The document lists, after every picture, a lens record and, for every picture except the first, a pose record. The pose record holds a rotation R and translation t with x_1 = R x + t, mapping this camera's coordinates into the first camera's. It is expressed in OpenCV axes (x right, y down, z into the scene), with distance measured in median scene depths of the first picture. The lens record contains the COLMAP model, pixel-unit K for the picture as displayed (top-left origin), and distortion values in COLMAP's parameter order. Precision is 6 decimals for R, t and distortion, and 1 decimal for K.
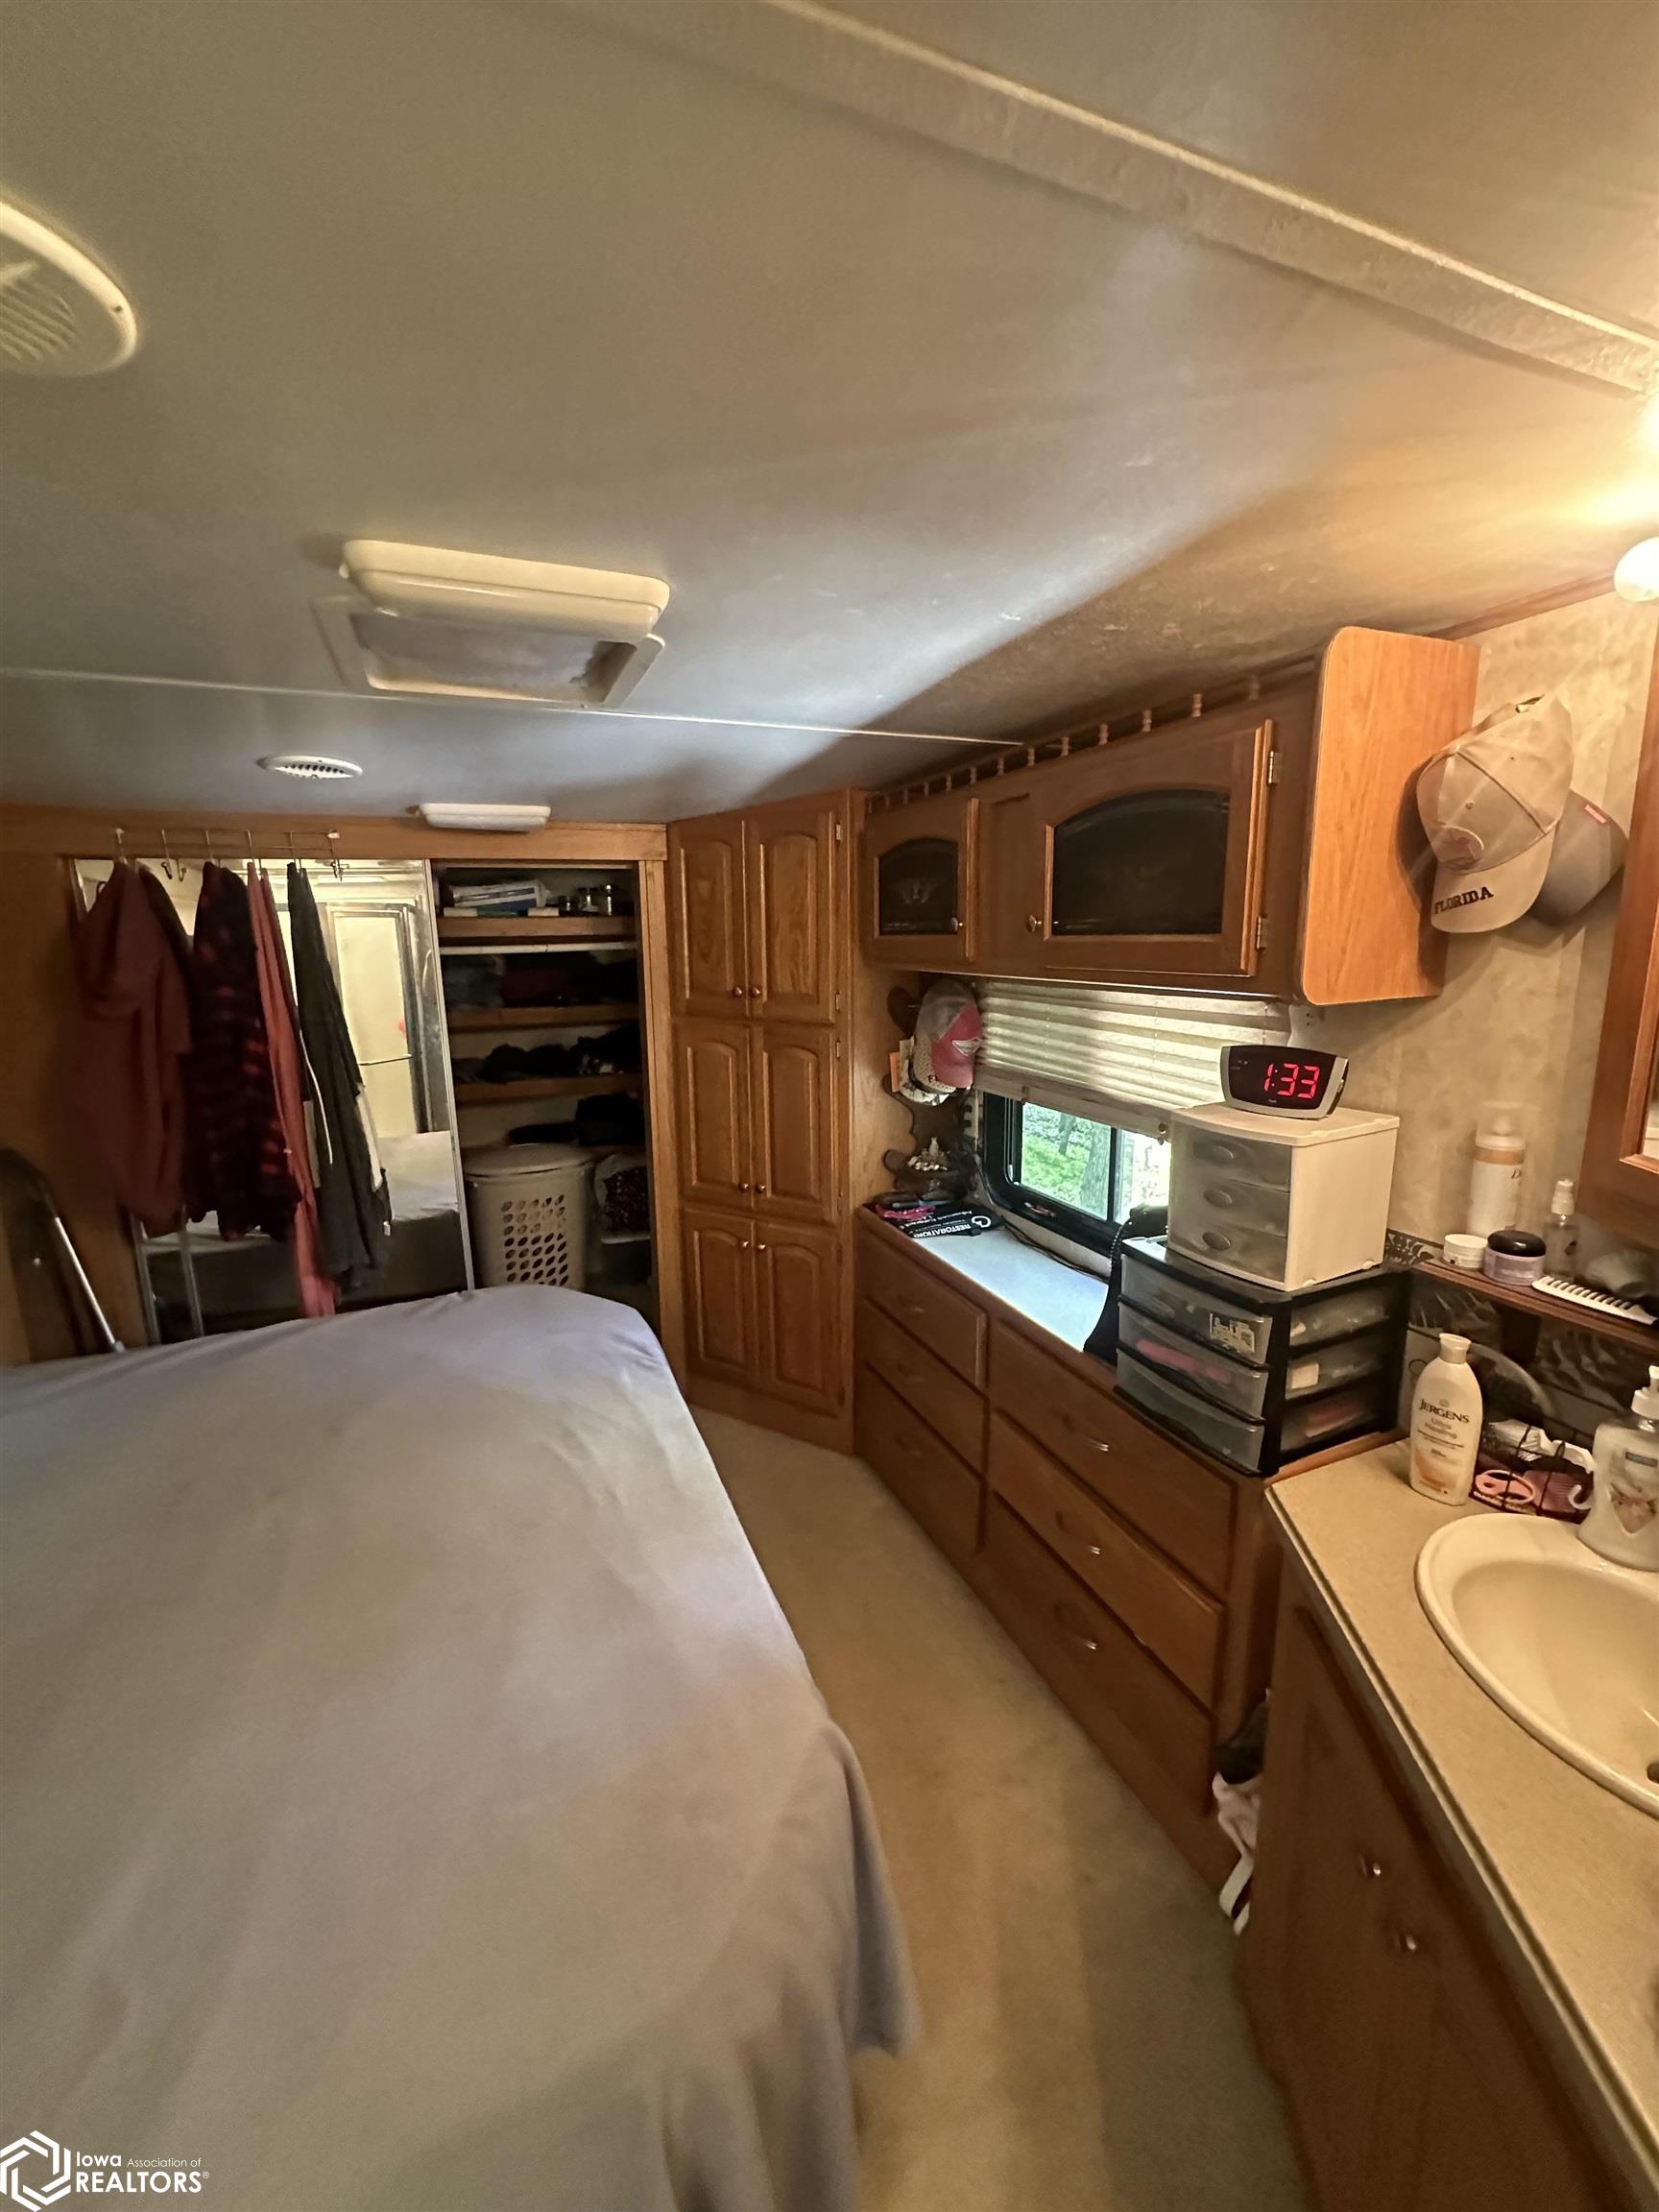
lens RADIAL K [[885.4, 0, 833.9], [0, 885.4, 1116.0], [0, 0, 1]] dist [-0.000319, 0.000009]
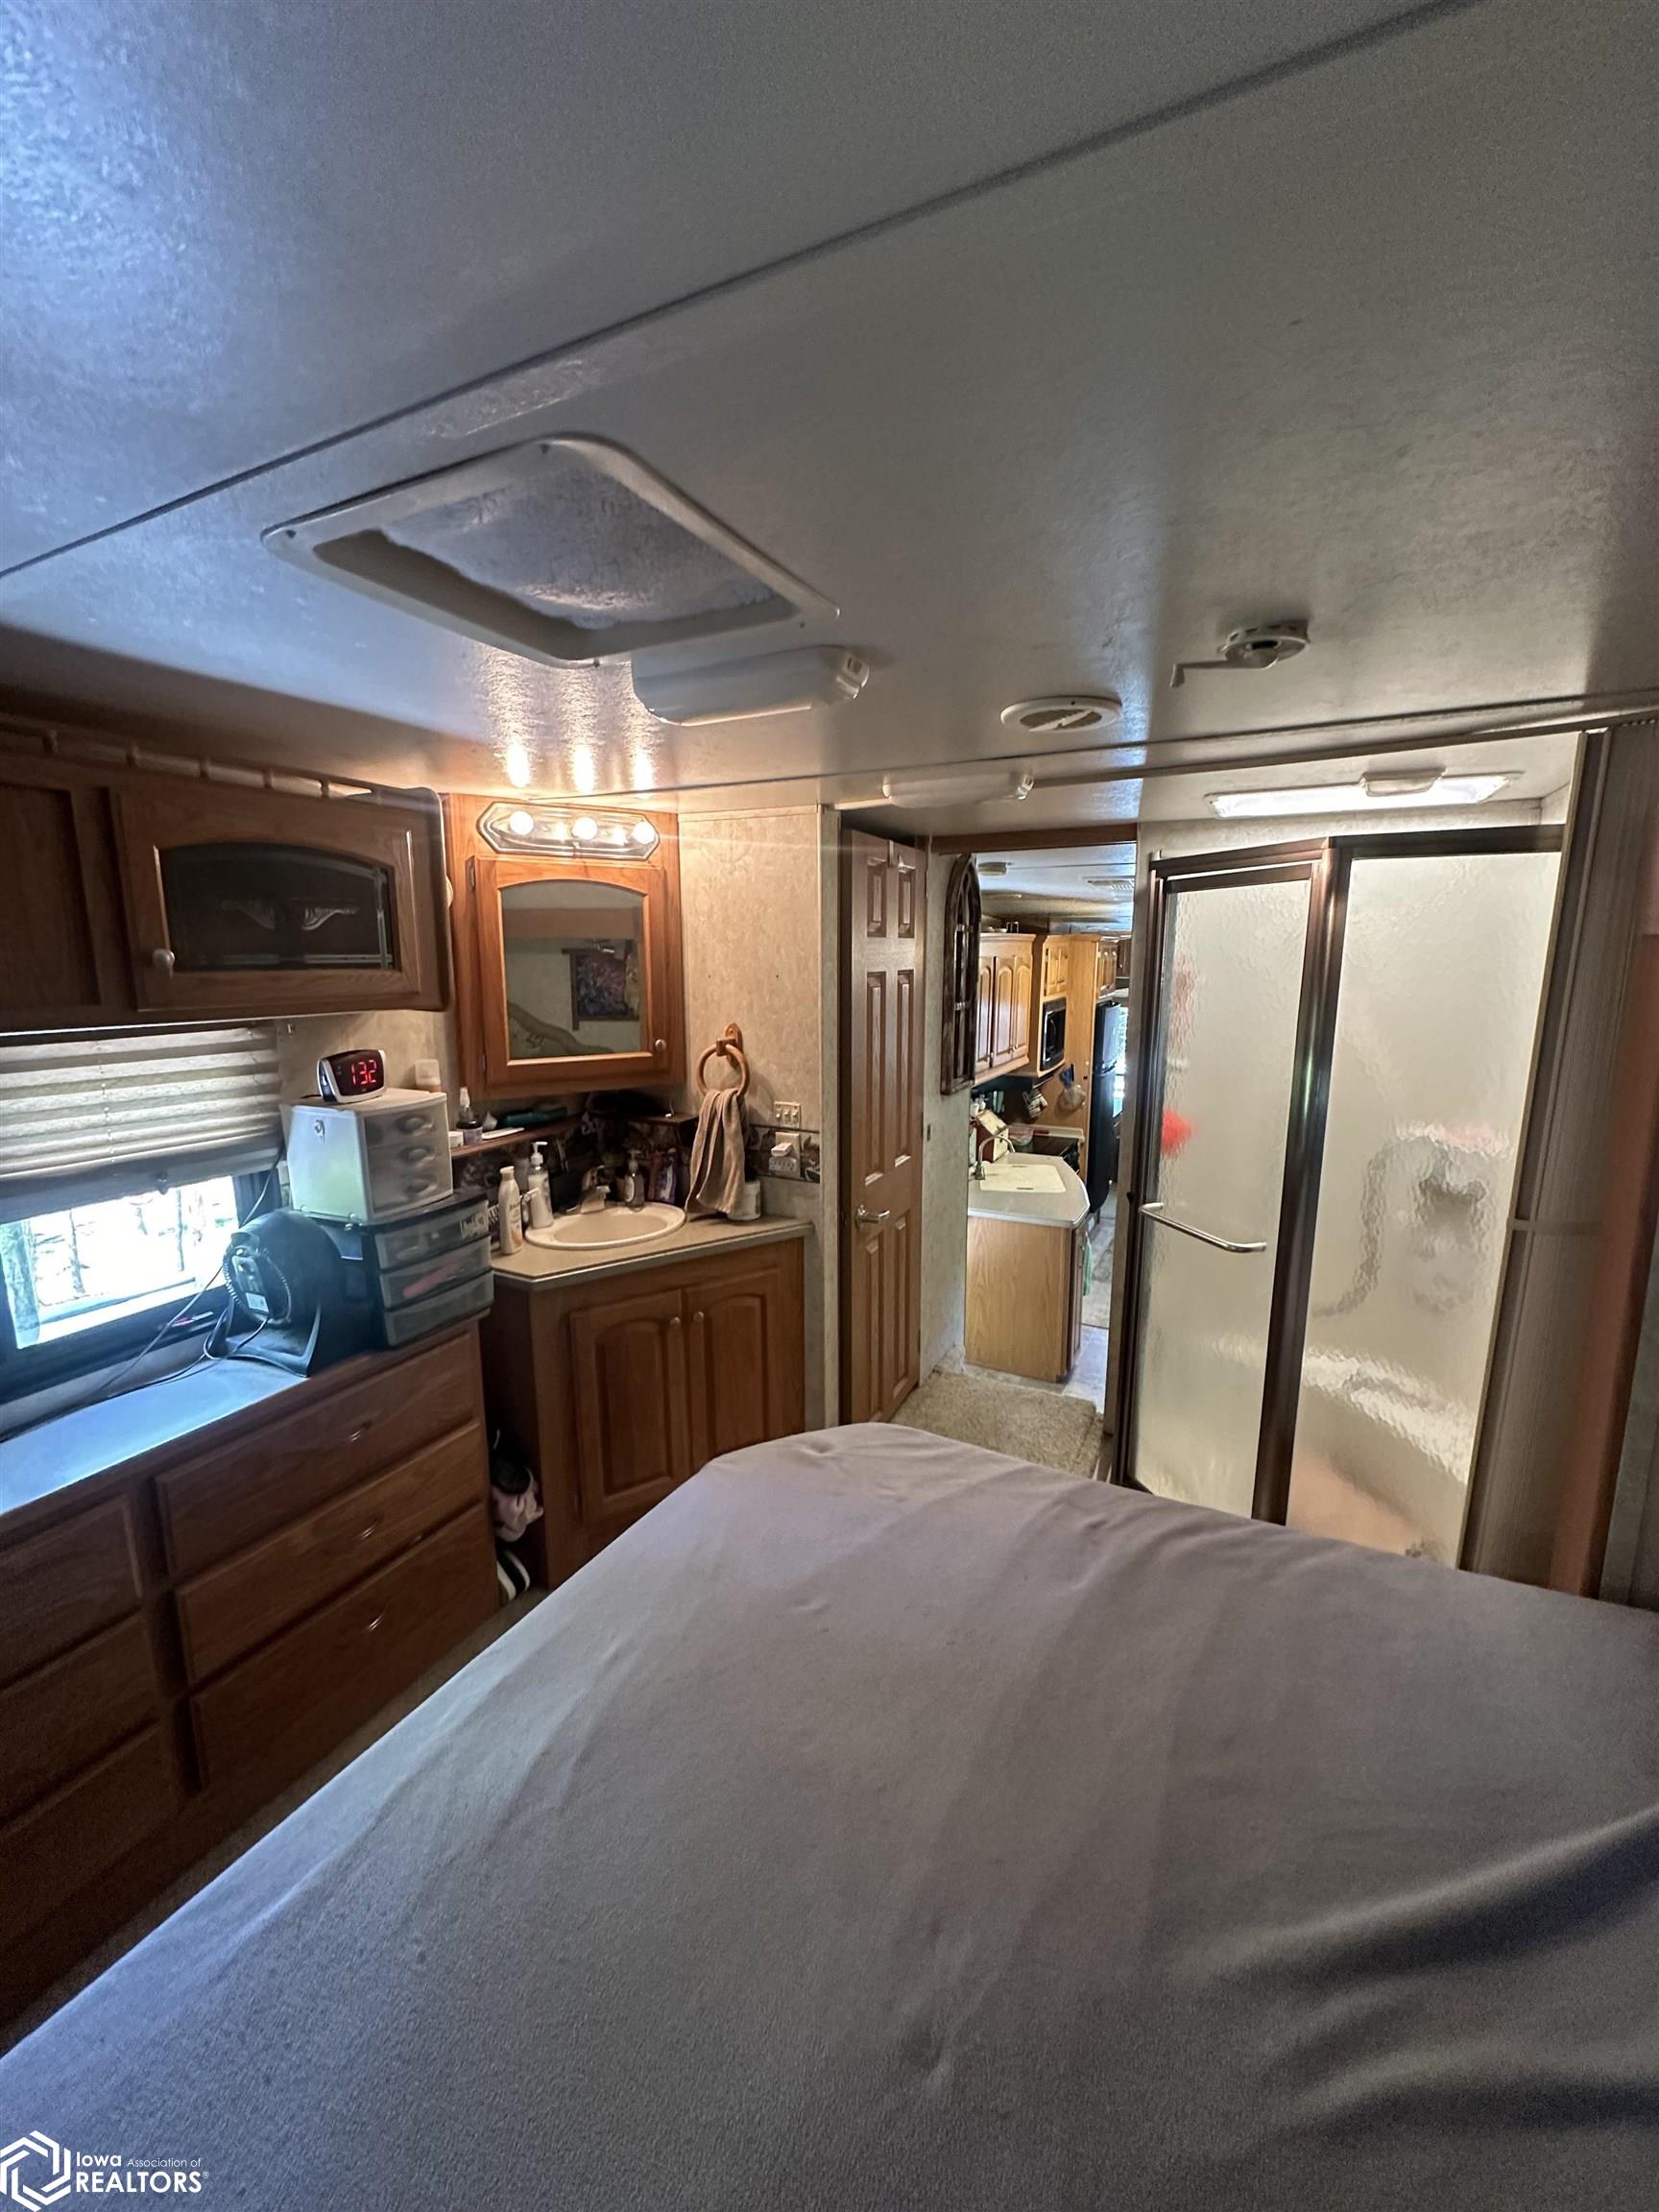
lens RADIAL K [[885.4, 0, 845.8], [0, 885.4, 1108.0], [0, 0, 1]] dist [-0.000319, 0.000009]
pose [[-0.658675, -0.124791, 0.742007, -0.973662], [0.156969, 0.941663, 0.297710, -0.269526], [-0.735872, 0.312567, -0.600661, 1.224664]]
